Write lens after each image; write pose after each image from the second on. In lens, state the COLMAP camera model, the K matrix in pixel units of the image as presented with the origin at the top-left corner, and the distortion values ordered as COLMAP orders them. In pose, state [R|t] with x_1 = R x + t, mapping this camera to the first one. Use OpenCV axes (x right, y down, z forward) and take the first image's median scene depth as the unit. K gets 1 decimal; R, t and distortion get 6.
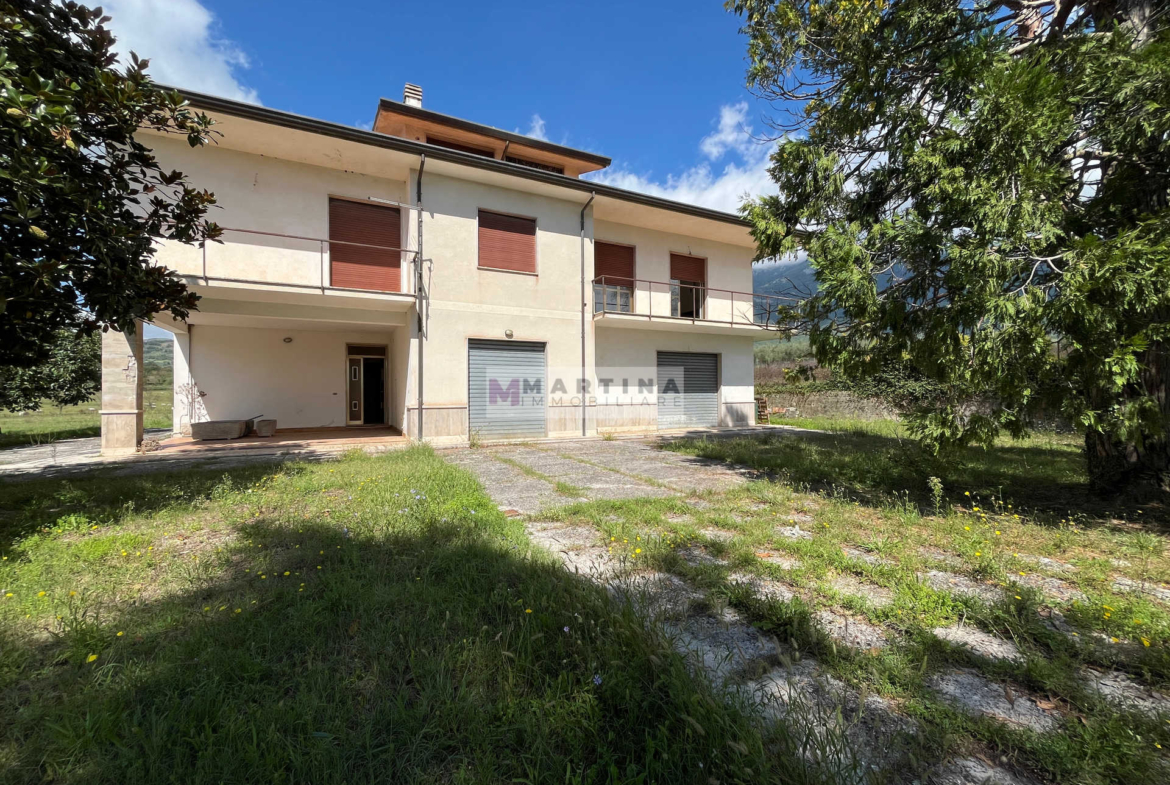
lens RADIAL K [[470.7, 0, 585.2], [0, 470.7, 391.2], [0, 0, 1]] dist [-0.006948, 0.000109]
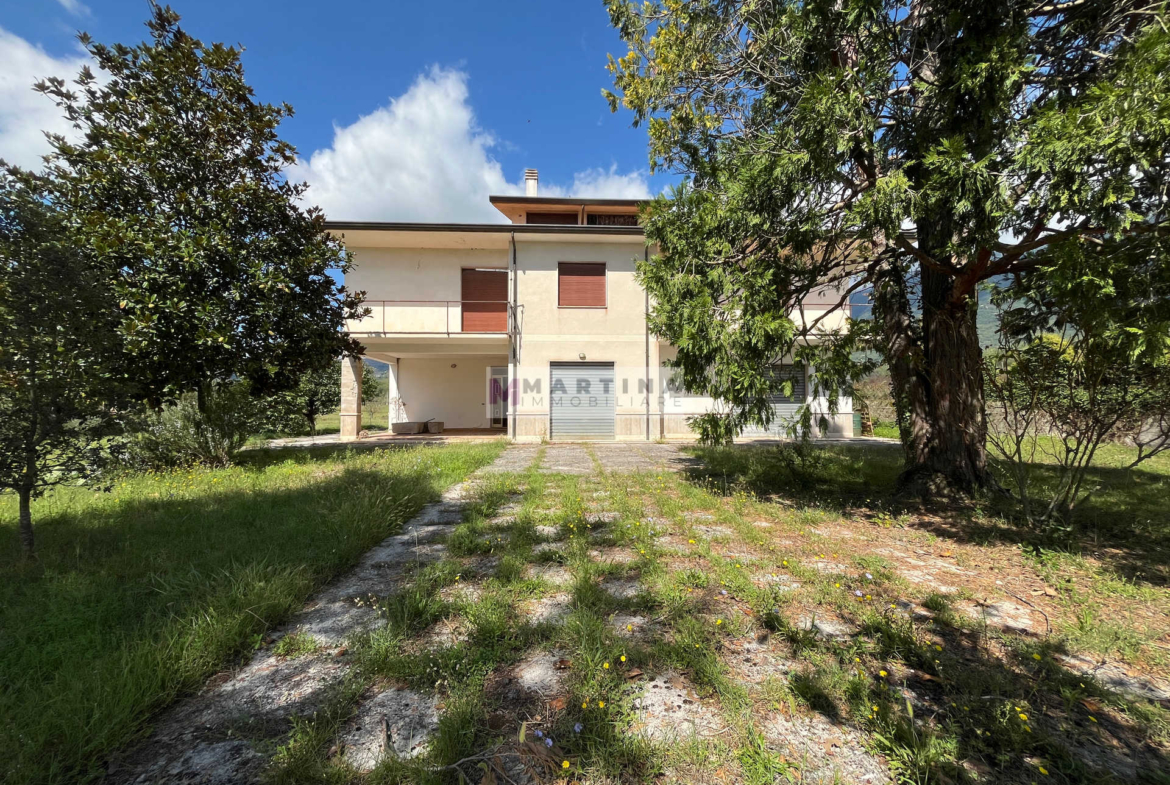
lens RADIAL K [[470.7, 0, 584.7], [0, 470.7, 398.0], [0, 0, 1]] dist [-0.006948, 0.000109]
pose [[0.912007, -0.005153, -0.410143, 0.379240], [0.000004, 0.999921, -0.012556, 0.005967], [0.410175, 0.011449, 0.911935, -0.159389]]
